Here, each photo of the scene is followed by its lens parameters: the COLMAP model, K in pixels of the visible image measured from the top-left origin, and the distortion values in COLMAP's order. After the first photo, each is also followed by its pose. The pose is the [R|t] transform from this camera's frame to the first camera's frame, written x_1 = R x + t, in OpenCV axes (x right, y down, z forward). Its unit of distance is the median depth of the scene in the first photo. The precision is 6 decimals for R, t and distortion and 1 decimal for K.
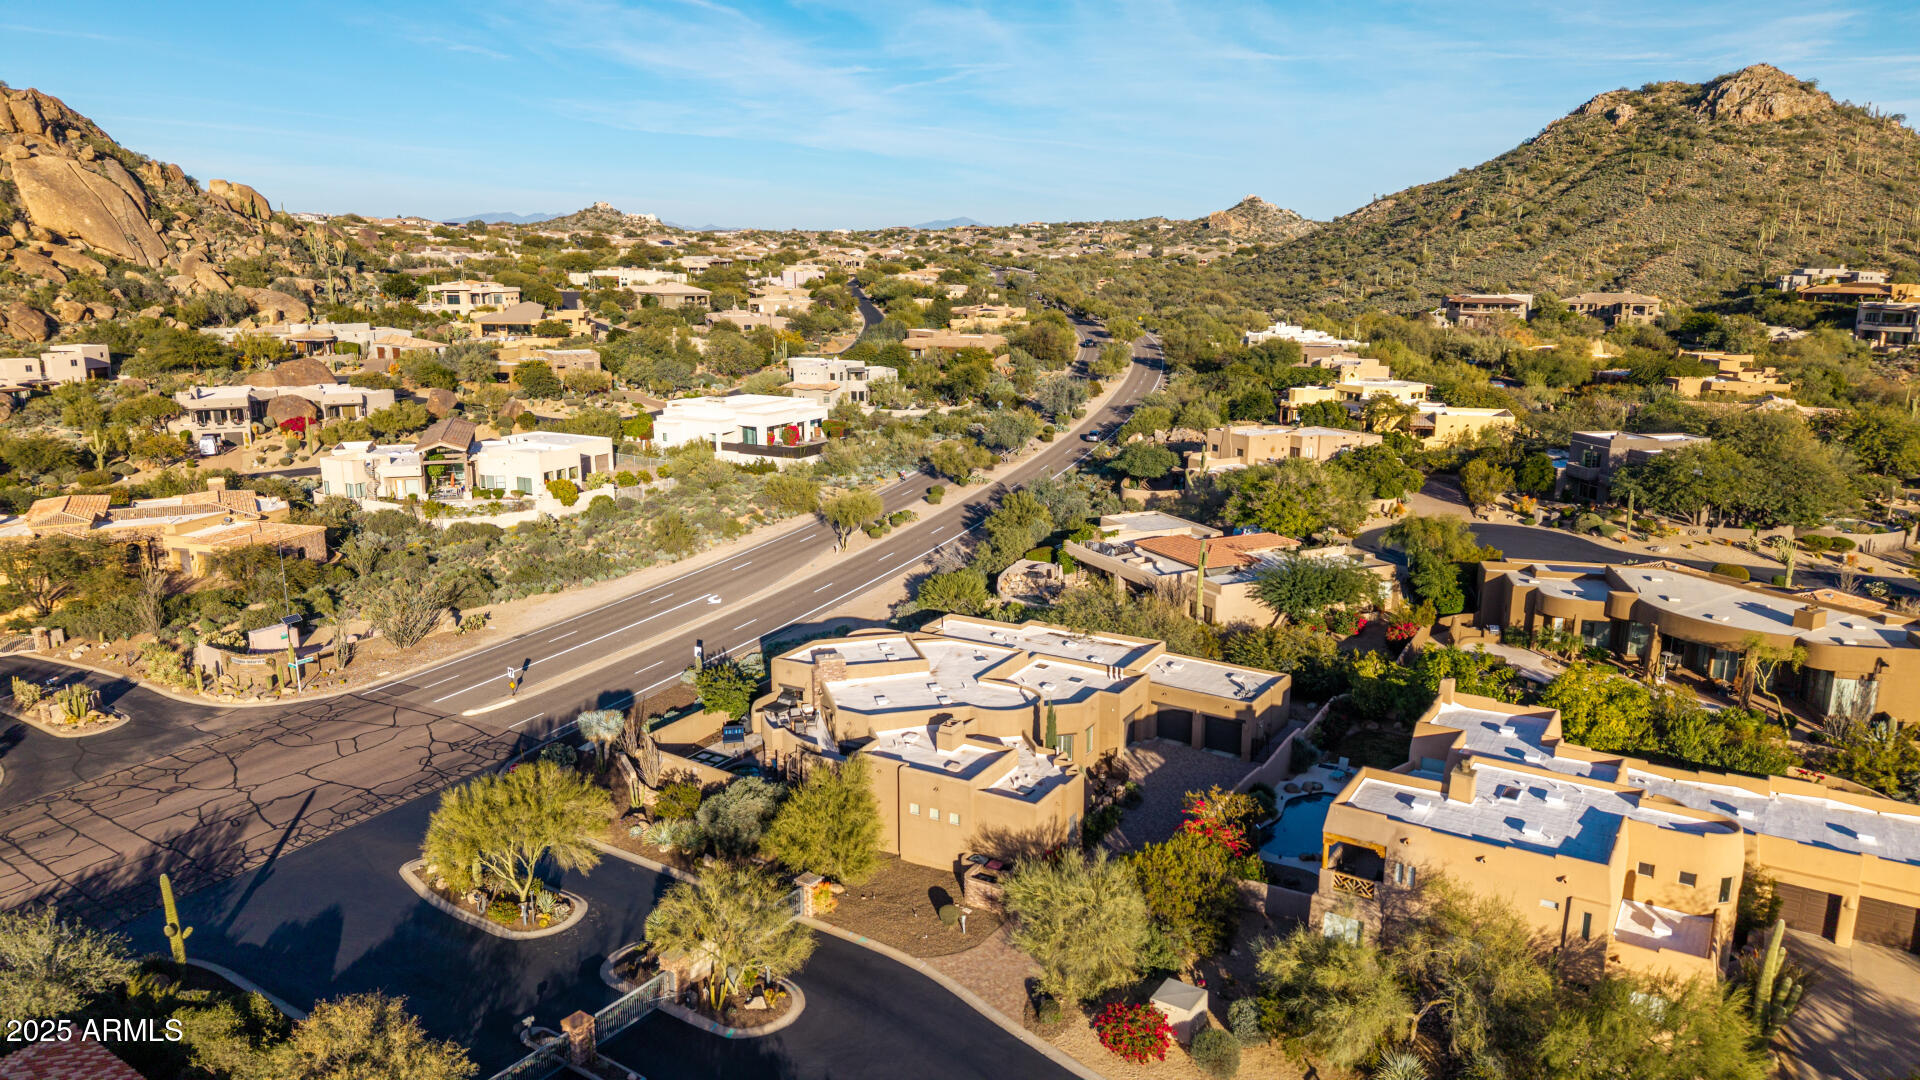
lens RADIAL K [[1291.8, 0, 965.7], [0, 1291.8, 482.4], [0, 0, 1]] dist [0.082825, -0.106350]
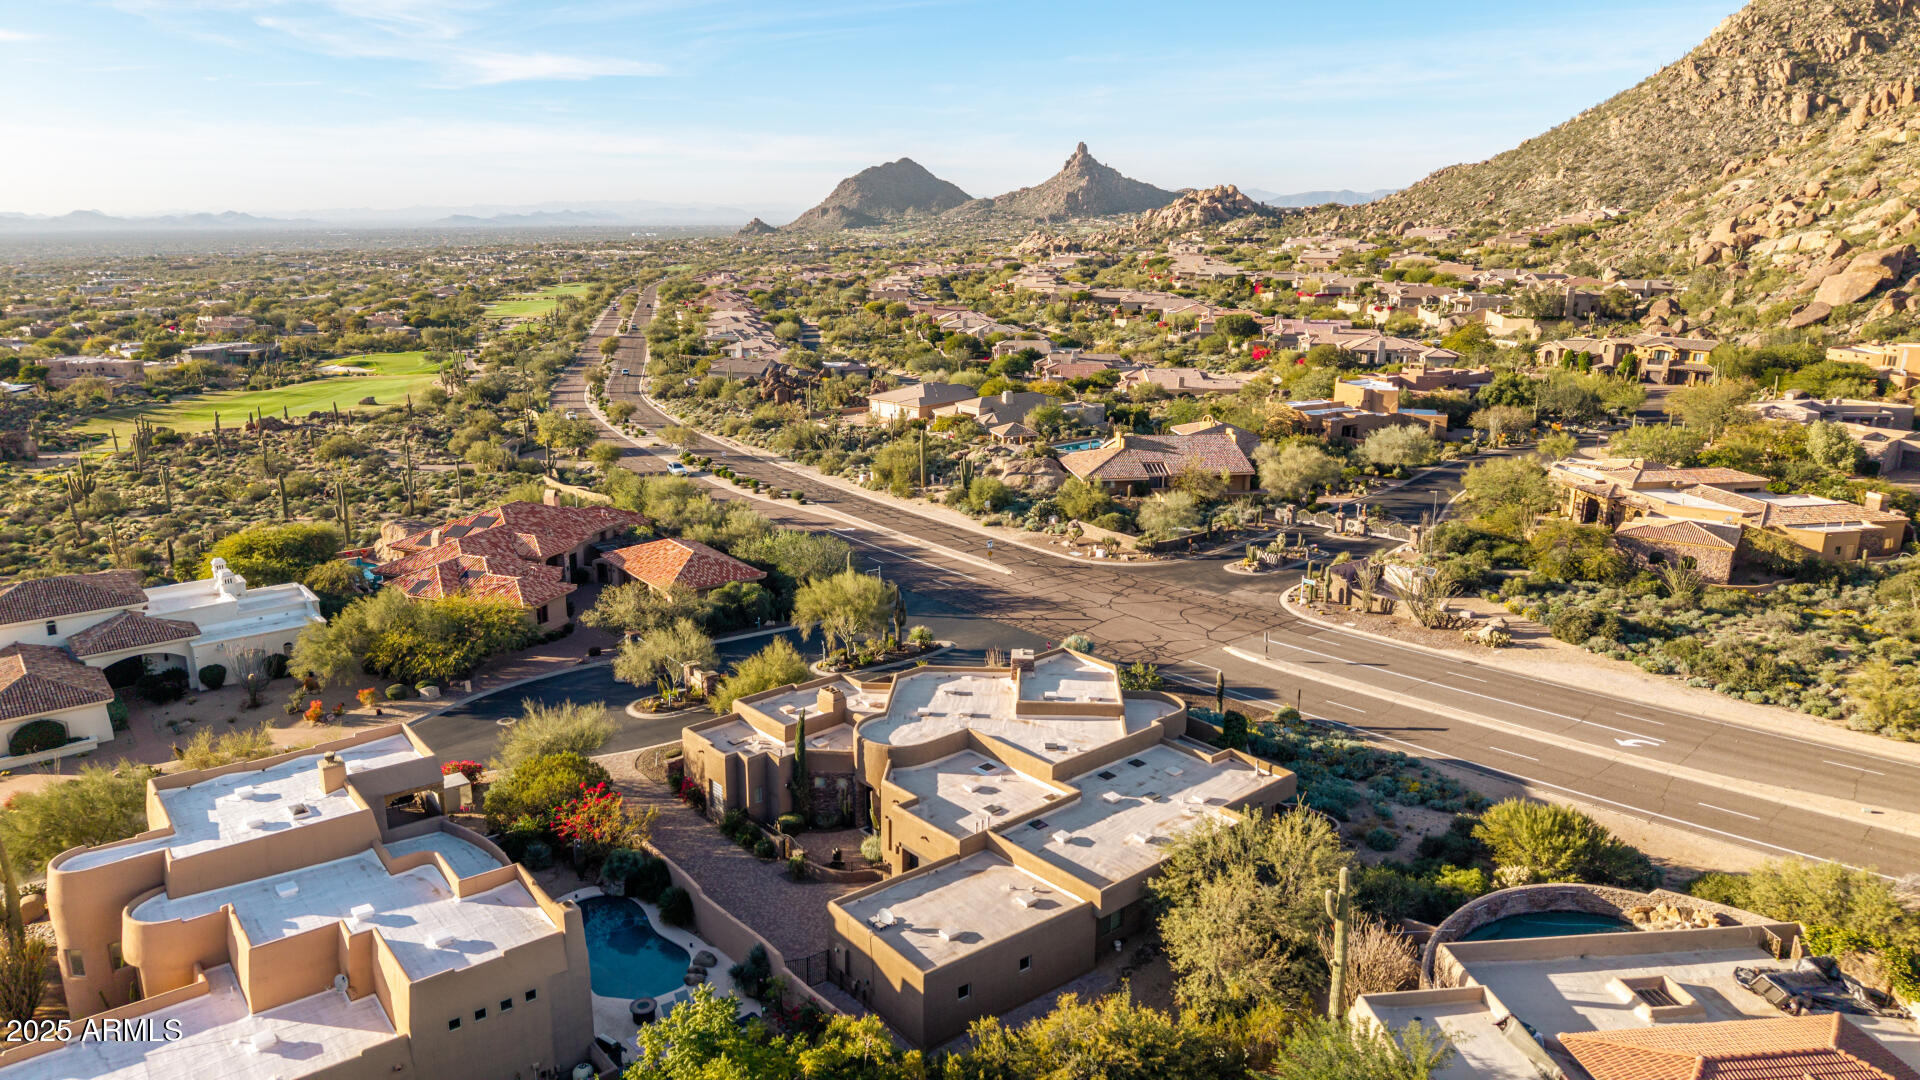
lens RADIAL K [[1300.1, 0, 960.0], [0, 1300.1, 540.0], [0, 0, 1]] dist [-0.004781, -0.002563]
pose [[-0.335941, 0.226178, -0.914323, 0.777185], [-0.168572, 0.940628, 0.294622, -0.224005], [0.926675, 0.253105, -0.277868, 1.200401]]
